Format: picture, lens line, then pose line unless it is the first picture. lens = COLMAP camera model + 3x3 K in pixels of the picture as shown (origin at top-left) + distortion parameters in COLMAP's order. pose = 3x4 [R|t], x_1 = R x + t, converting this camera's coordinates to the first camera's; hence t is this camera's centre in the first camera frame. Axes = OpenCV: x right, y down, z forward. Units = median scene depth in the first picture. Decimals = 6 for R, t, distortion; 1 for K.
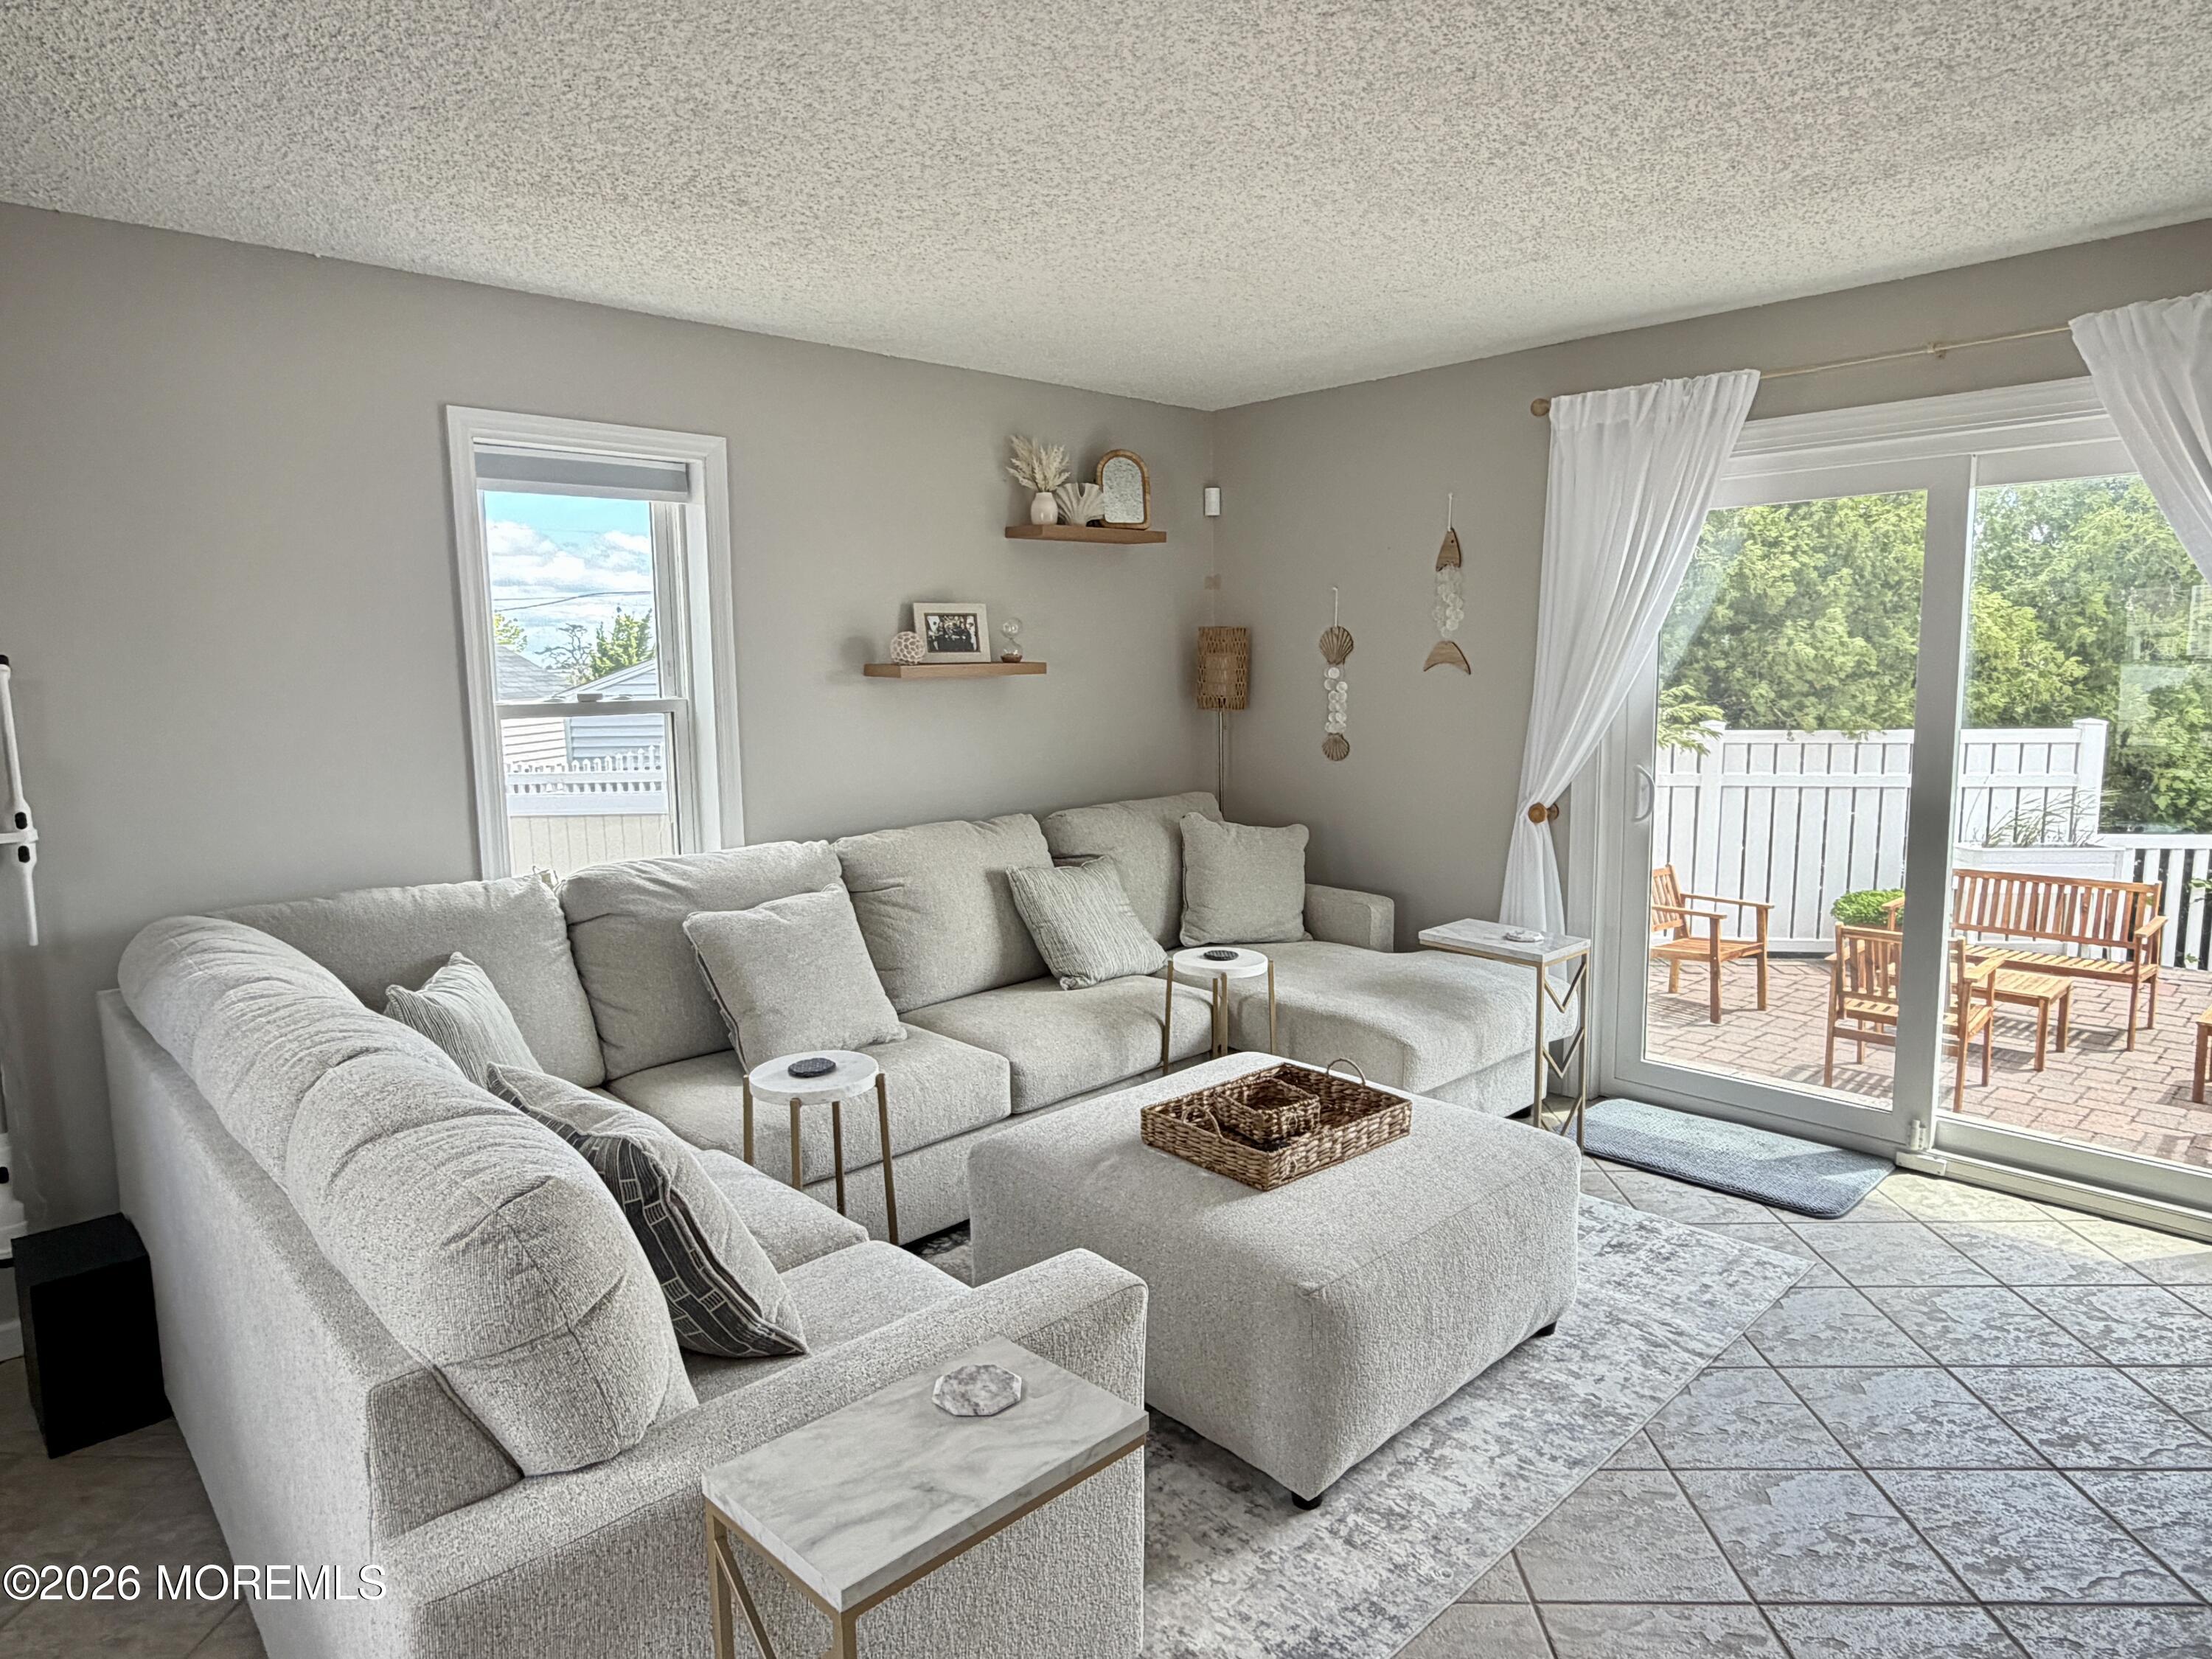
lens RADIAL K [[1281.7, 0, 1106.2], [0, 1281.7, 815.5], [0, 0, 1]] dist [-0.006517, -0.000902]
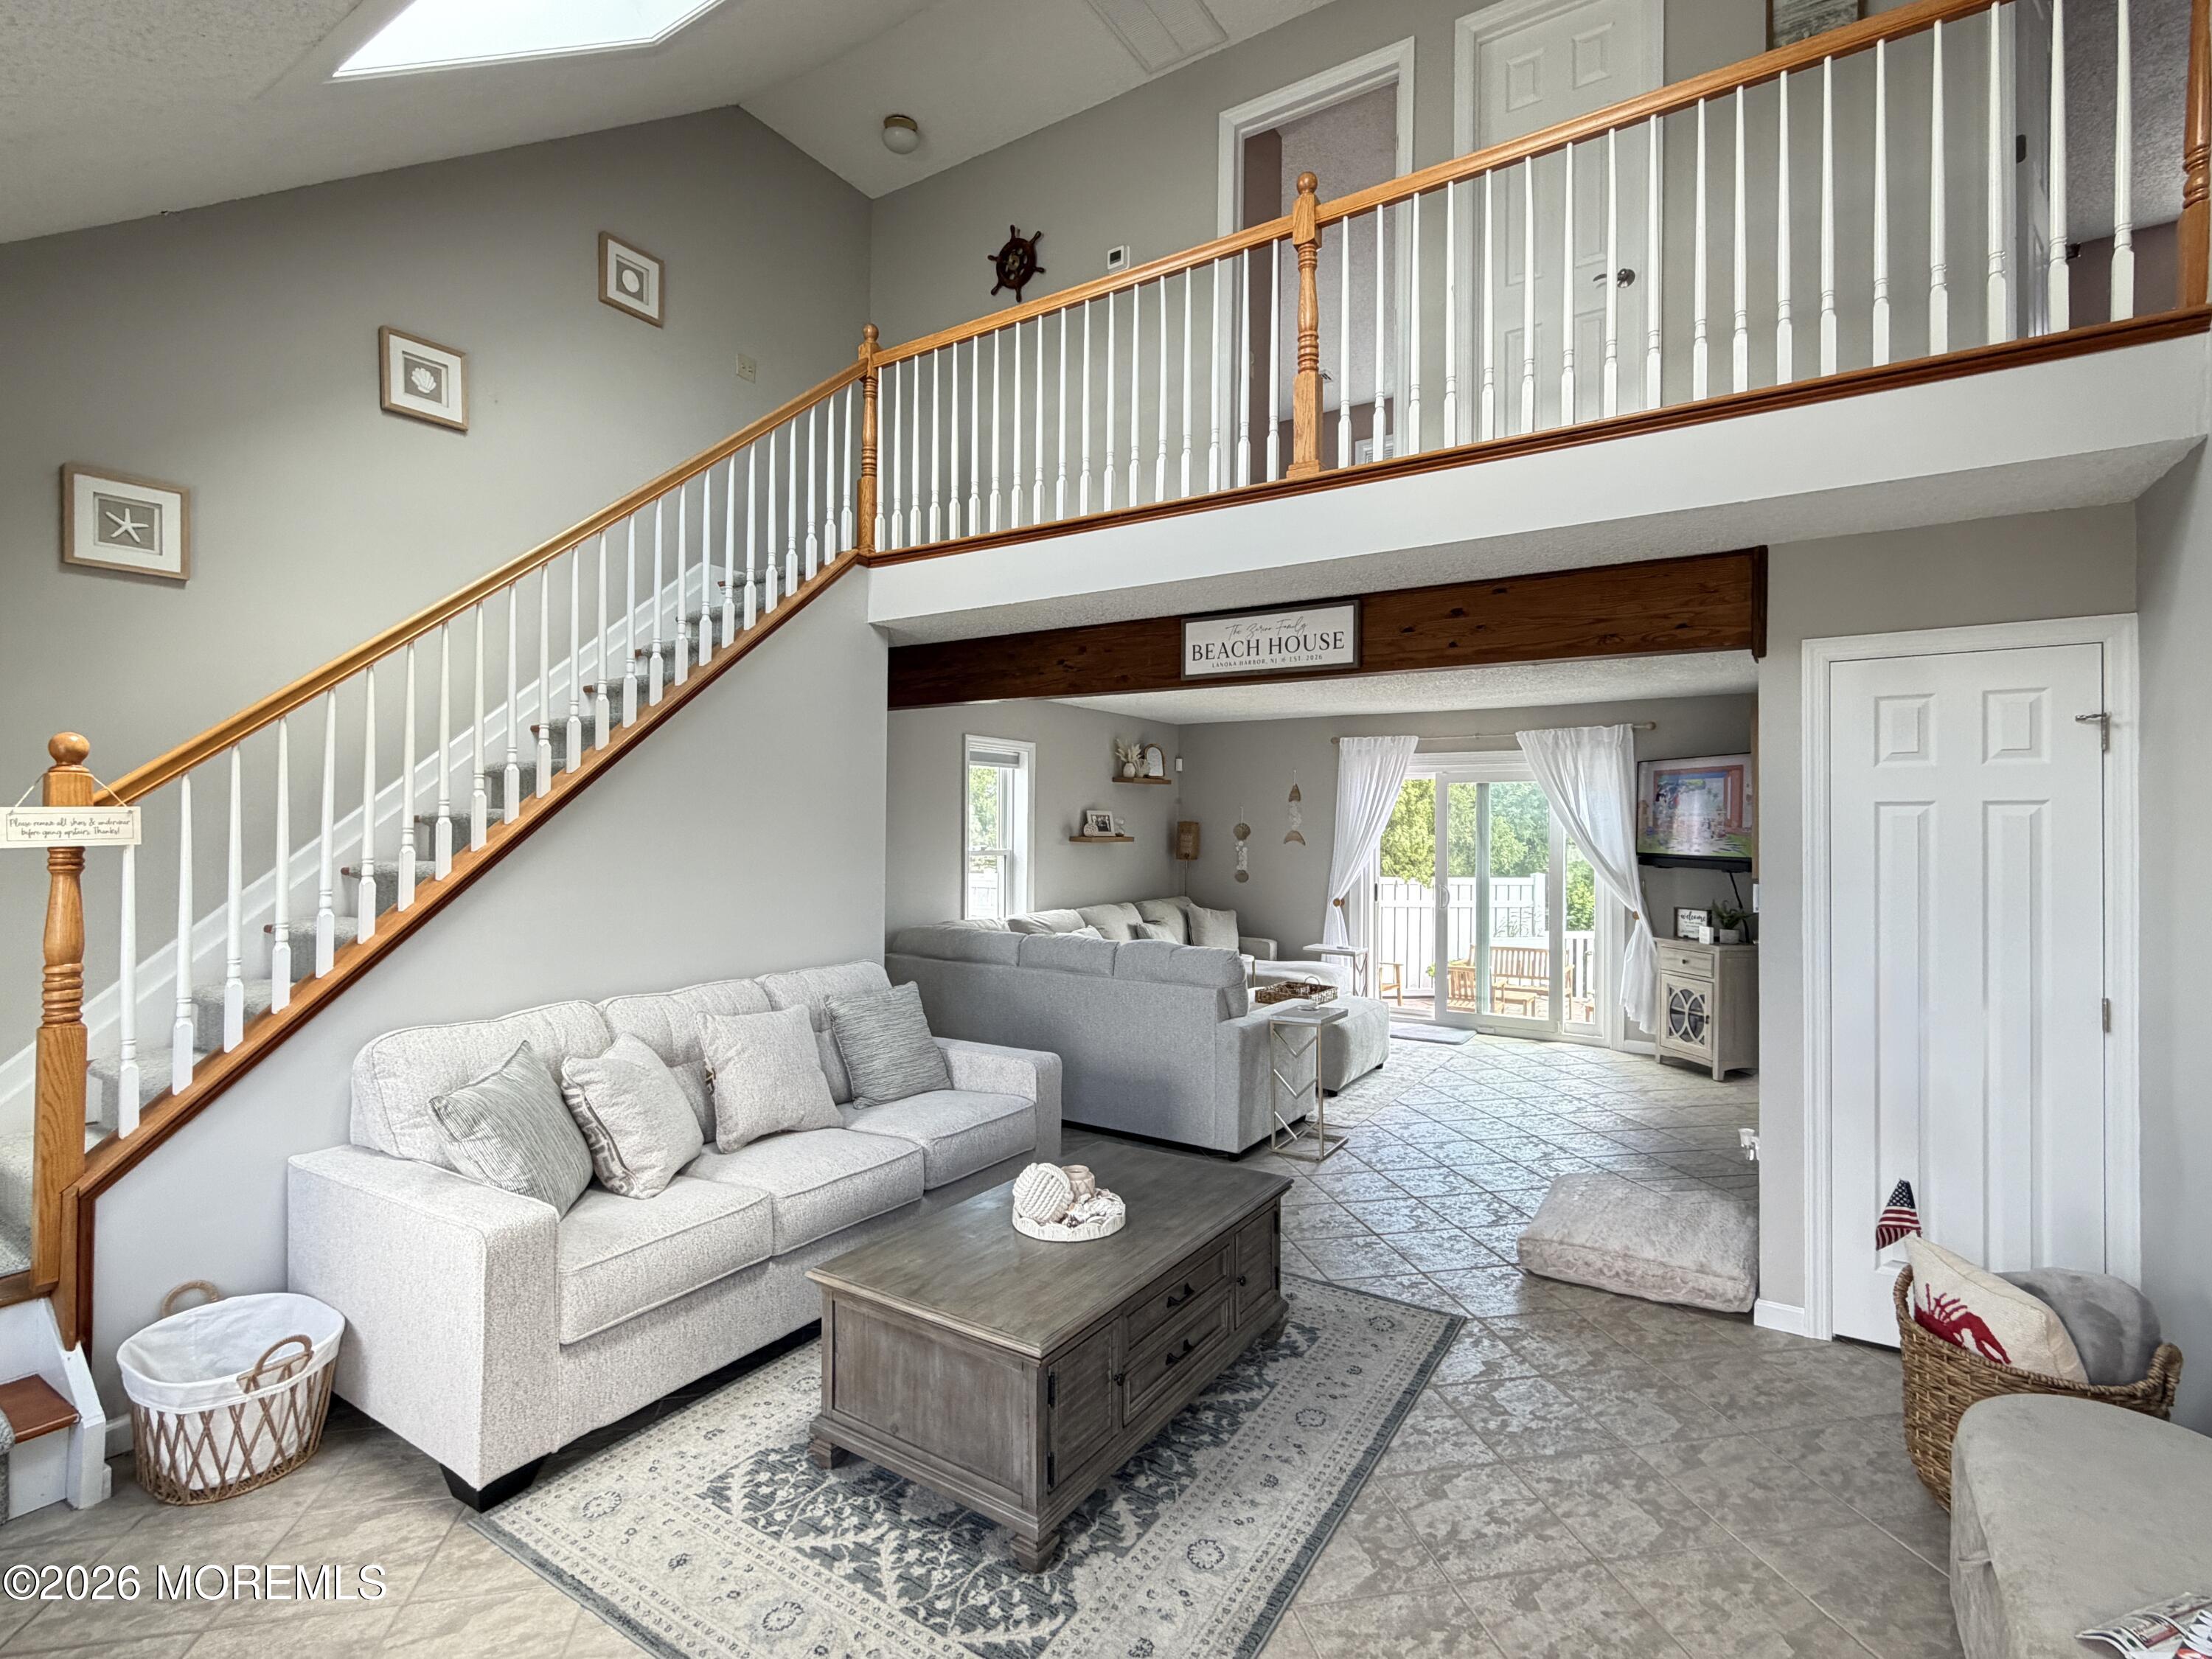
lens RADIAL K [[1013.8, 0, 1100.1], [0, 1013.8, 826.4], [0, 0, 1]] dist [-0.000091, 0.000009]
pose [[0.970911, 0.021136, 0.238508, -0.527524], [0.008984, 0.992179, -0.124498, 0.085255], [-0.239274, 0.123019, 0.963127, -0.718002]]
